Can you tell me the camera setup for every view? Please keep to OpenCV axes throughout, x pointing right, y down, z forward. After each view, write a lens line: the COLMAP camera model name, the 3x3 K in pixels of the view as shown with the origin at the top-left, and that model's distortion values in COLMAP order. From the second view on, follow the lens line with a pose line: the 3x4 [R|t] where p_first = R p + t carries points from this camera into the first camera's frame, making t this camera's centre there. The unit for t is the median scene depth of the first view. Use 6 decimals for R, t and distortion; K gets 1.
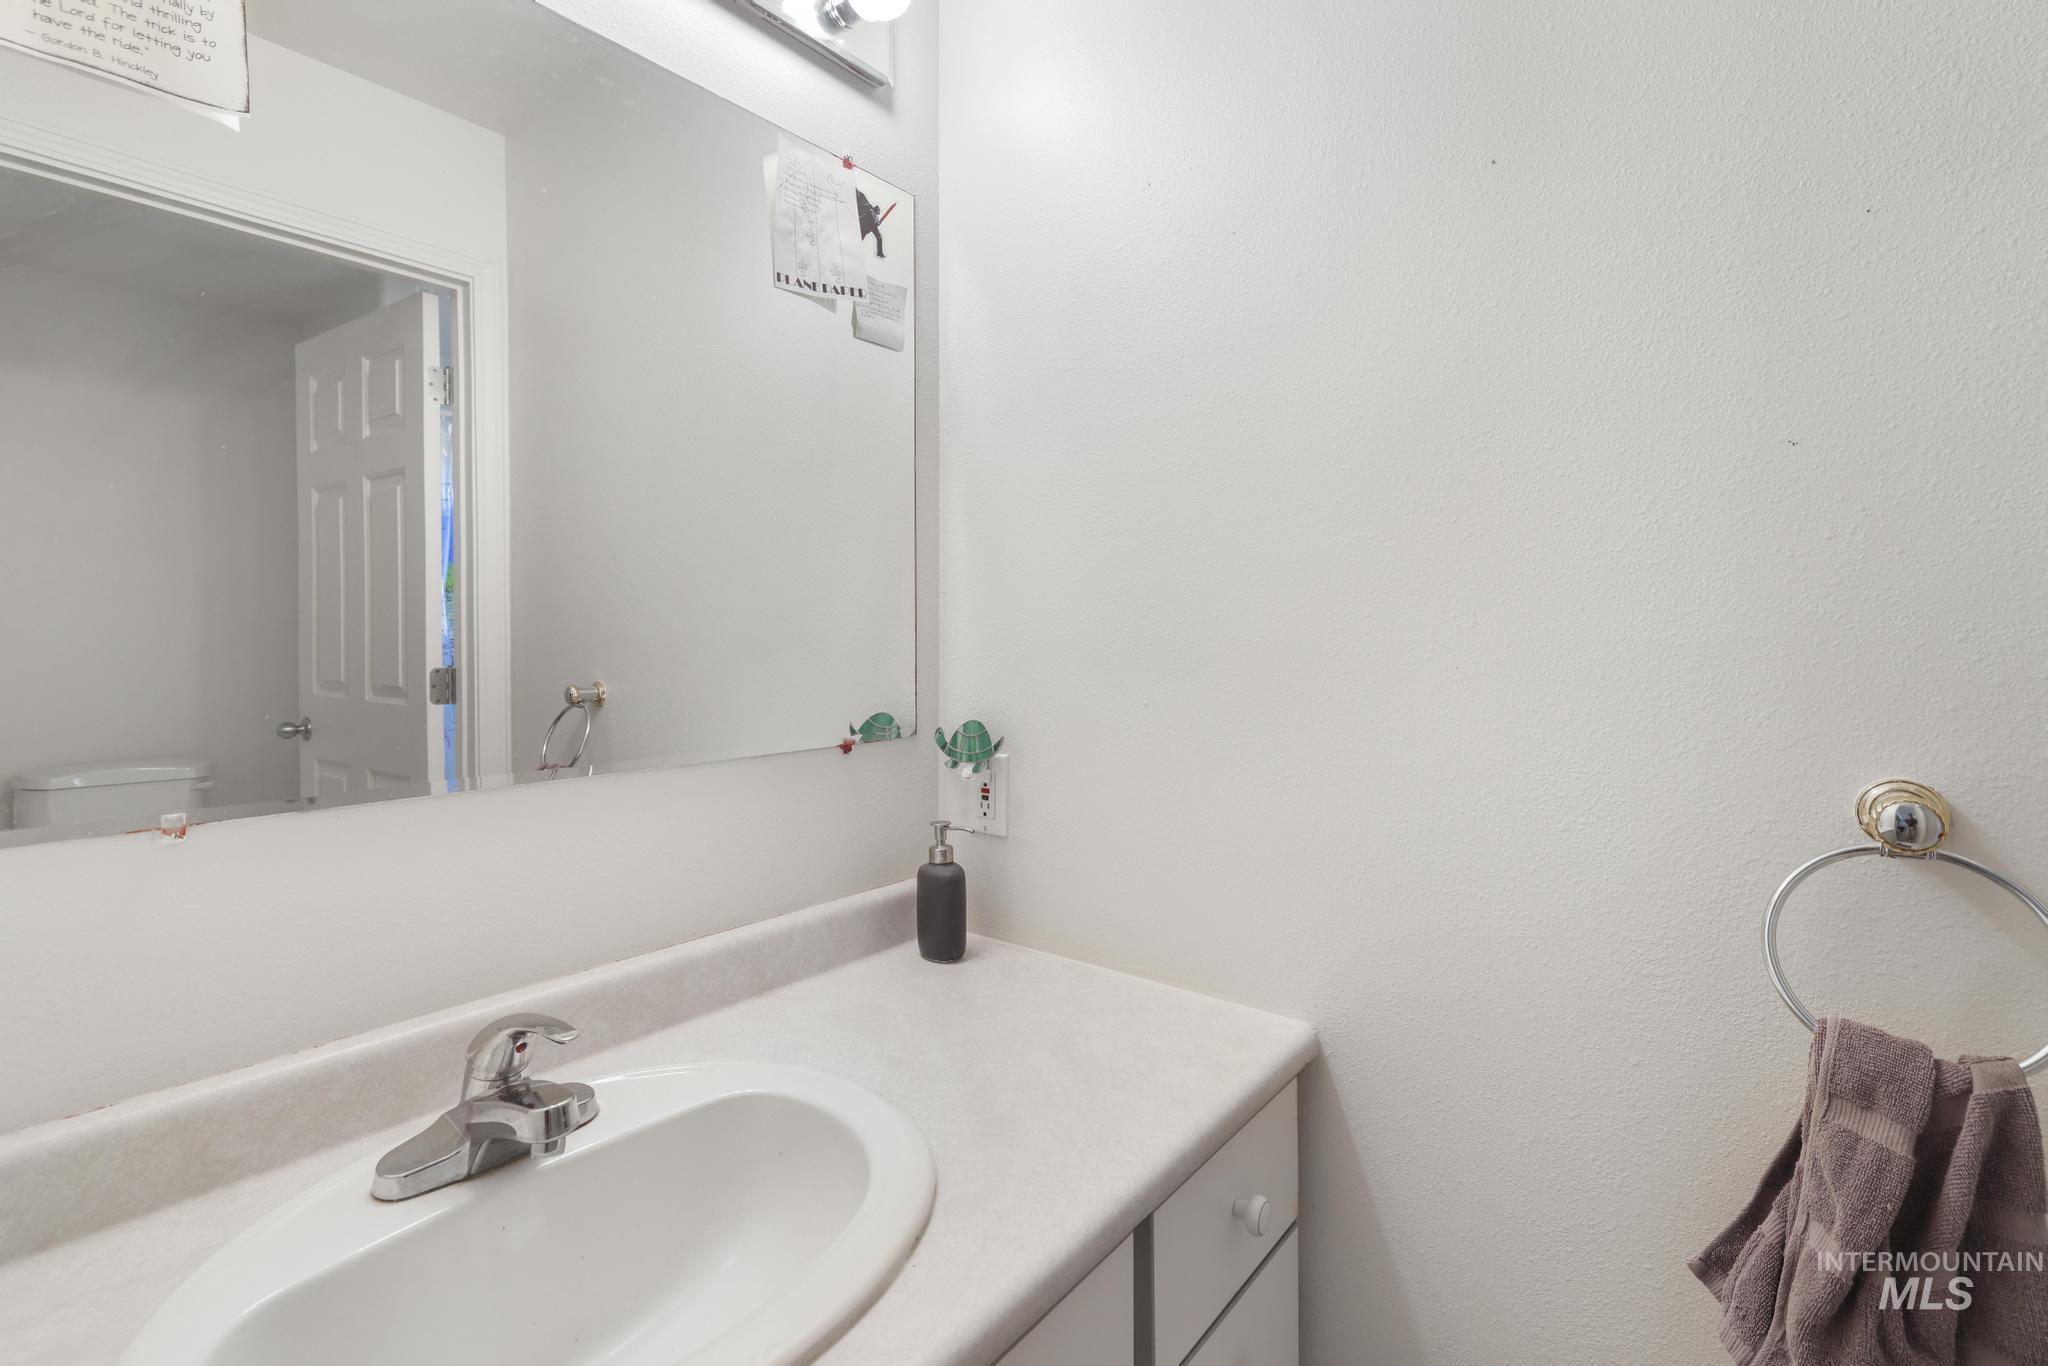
lens RADIAL K [[958.4, 0, 1026.3], [0, 958.4, 642.1], [0, 0, 1]] dist [-0.002581, -0.000873]
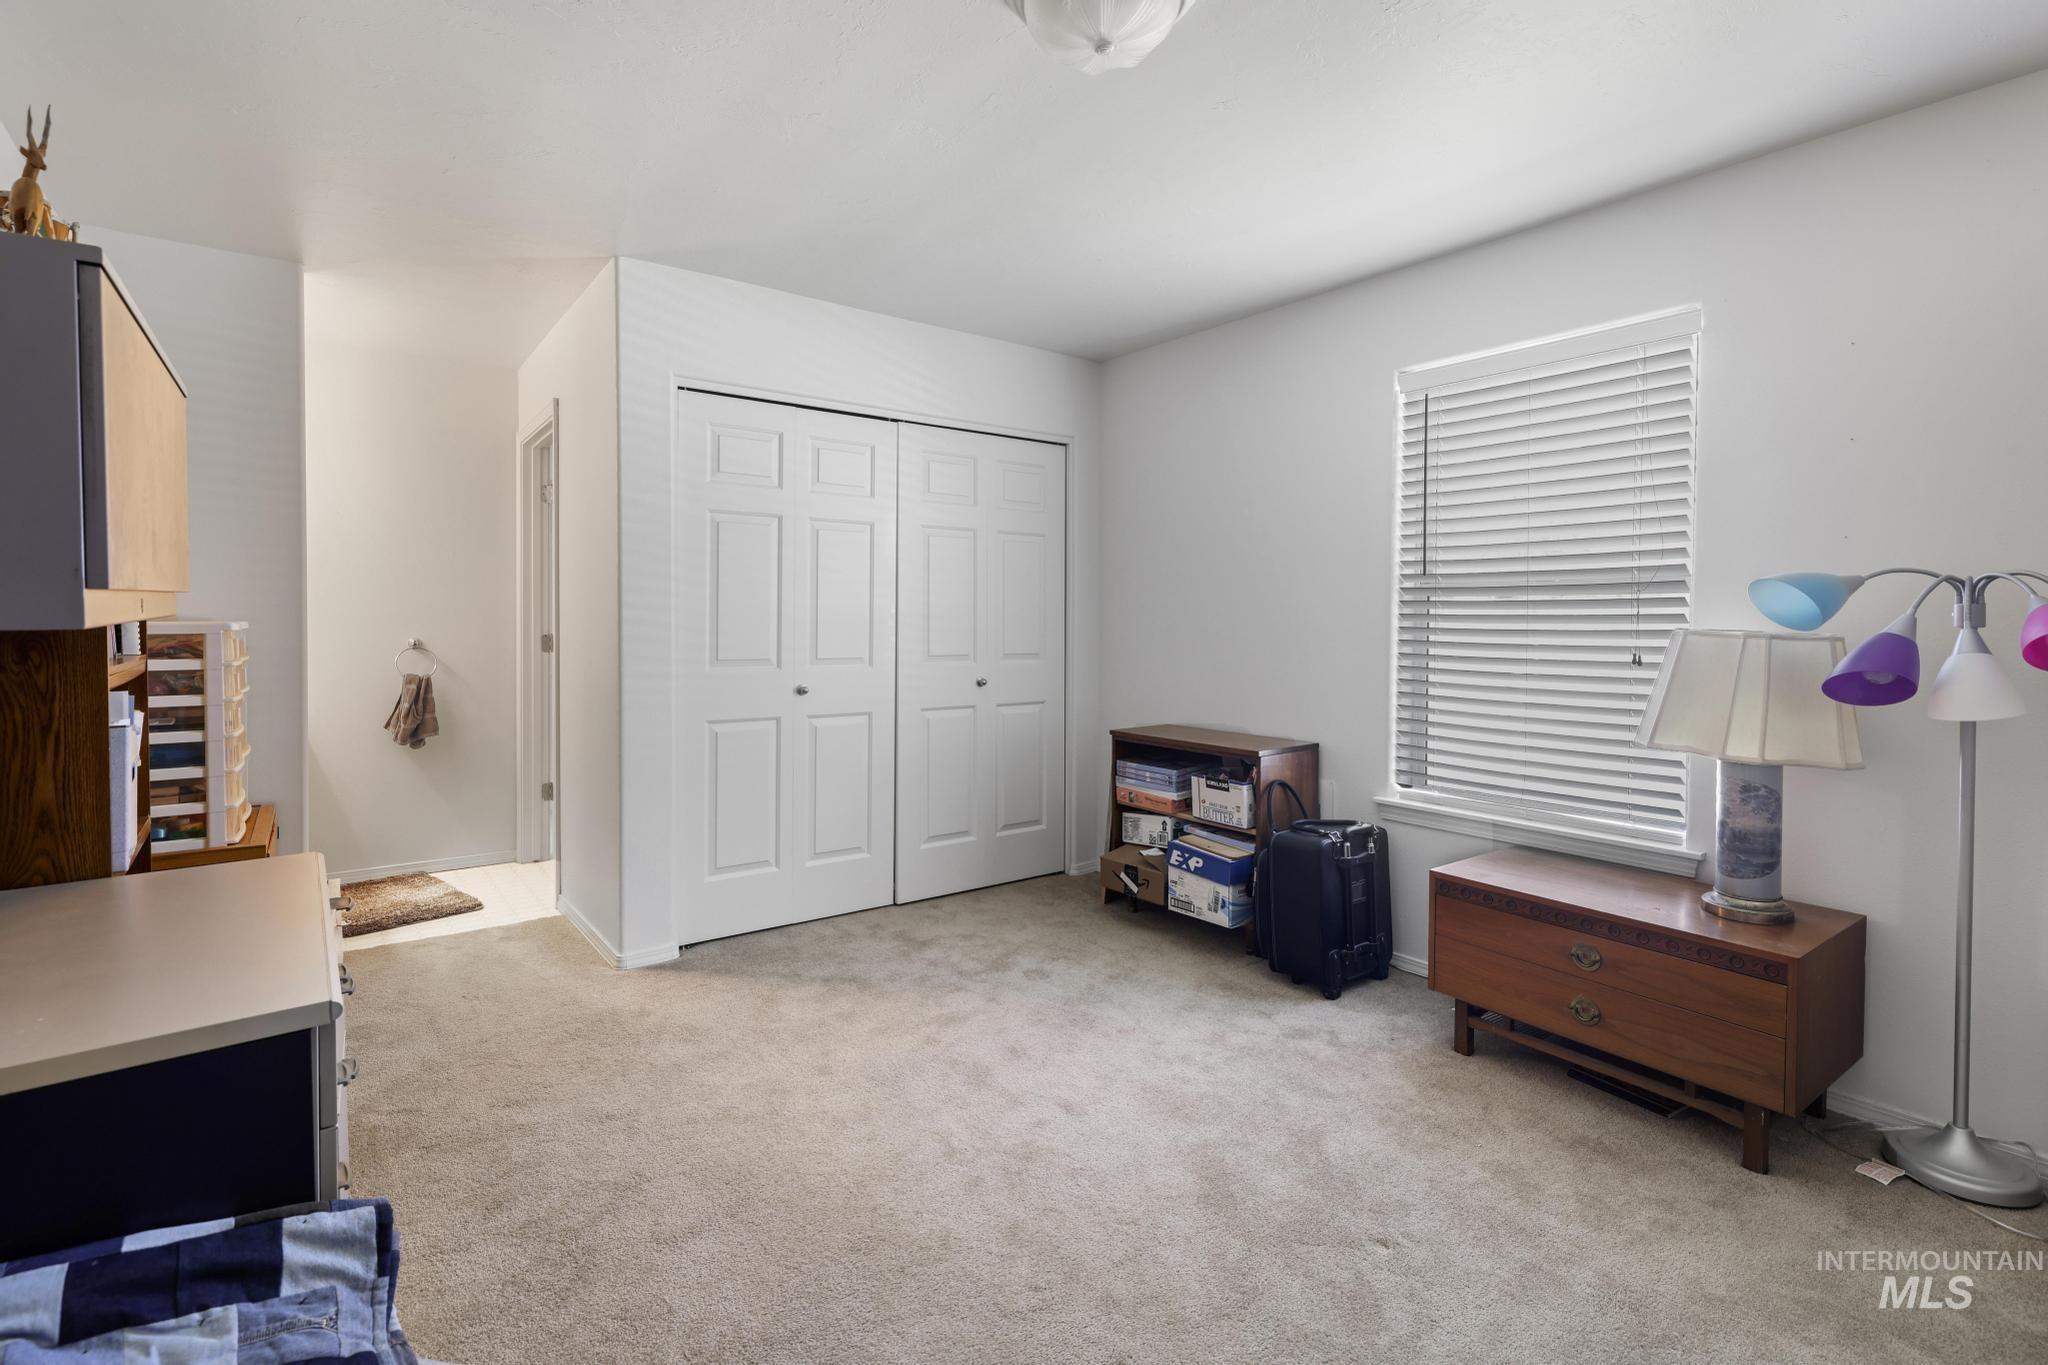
lens RADIAL K [[958.4, 0, 1026.3], [0, 958.4, 641.6], [0, 0, 1]] dist [-0.002581, -0.000873]
pose [[0.266759, -0.012198, 0.963686, -4.650995], [0.003108, 0.999926, 0.011797, 0.102607], [-0.963758, -0.000152, 0.266777, -5.195344]]
